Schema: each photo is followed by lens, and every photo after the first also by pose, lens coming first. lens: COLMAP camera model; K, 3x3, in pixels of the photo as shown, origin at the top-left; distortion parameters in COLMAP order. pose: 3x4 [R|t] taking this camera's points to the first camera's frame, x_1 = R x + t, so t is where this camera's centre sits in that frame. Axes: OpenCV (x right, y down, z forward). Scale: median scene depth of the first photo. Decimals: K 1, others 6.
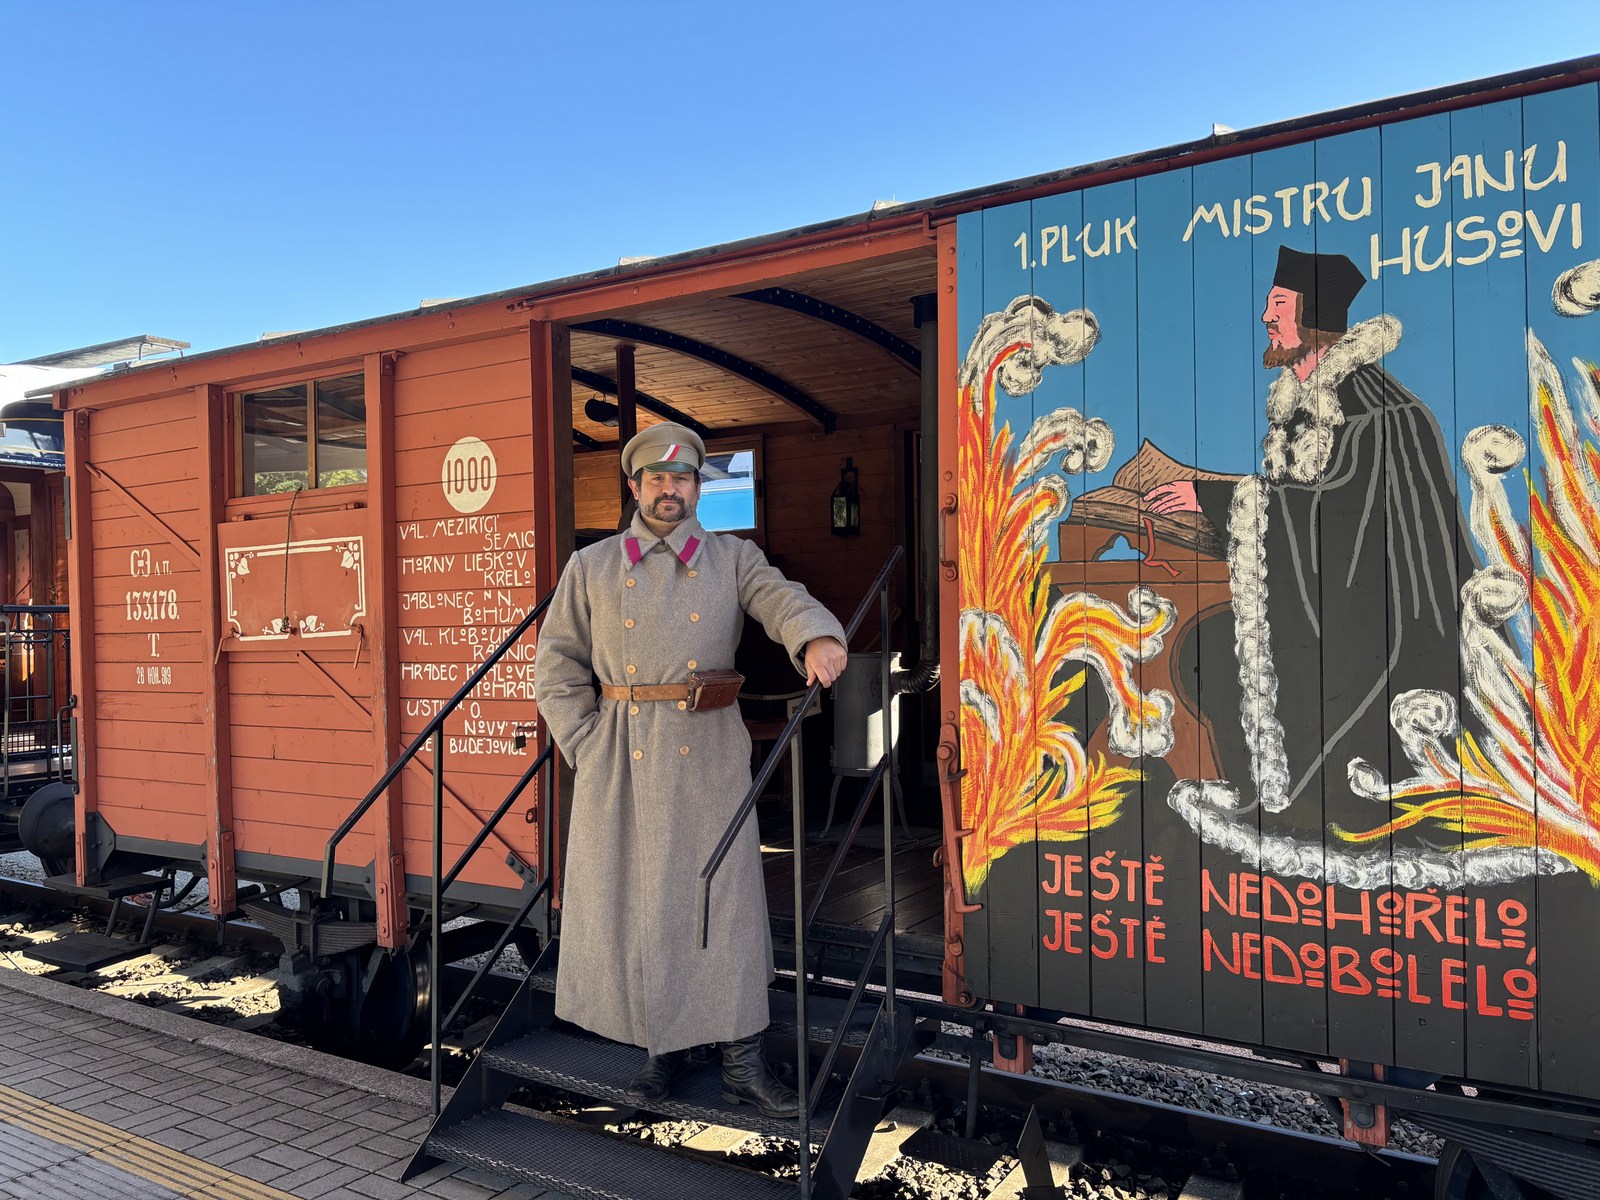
lens RADIAL K [[1202.8, 0, 802.5], [0, 1202.8, 606.9], [0, 0, 1]] dist [0.056076, -0.065358]
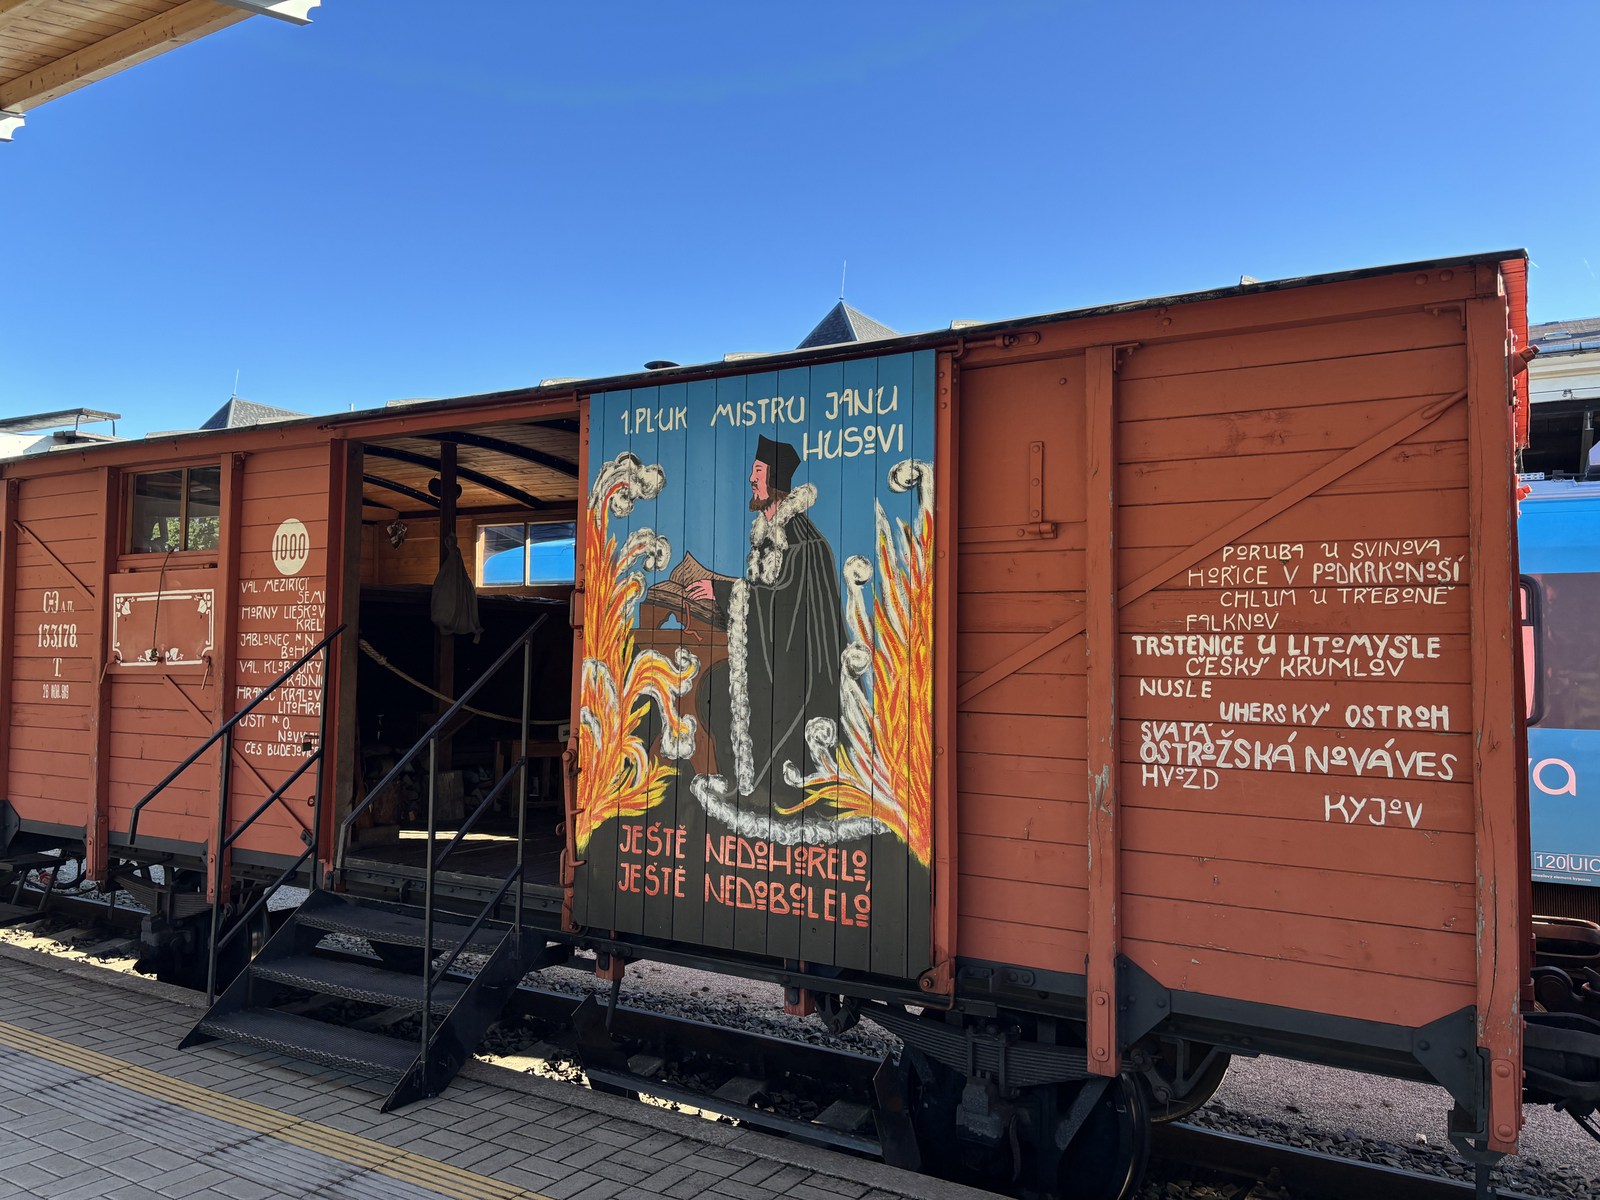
lens RADIAL K [[1202.8, 0, 804.5], [0, 1202.8, 584.0], [0, 0, 1]] dist [0.056076, -0.065358]
pose [[0.999407, 0.030472, 0.016010, 0.386881], [-0.029595, 0.998186, -0.052434, -0.020132], [-0.017578, 0.051929, 0.998496, -0.496131]]
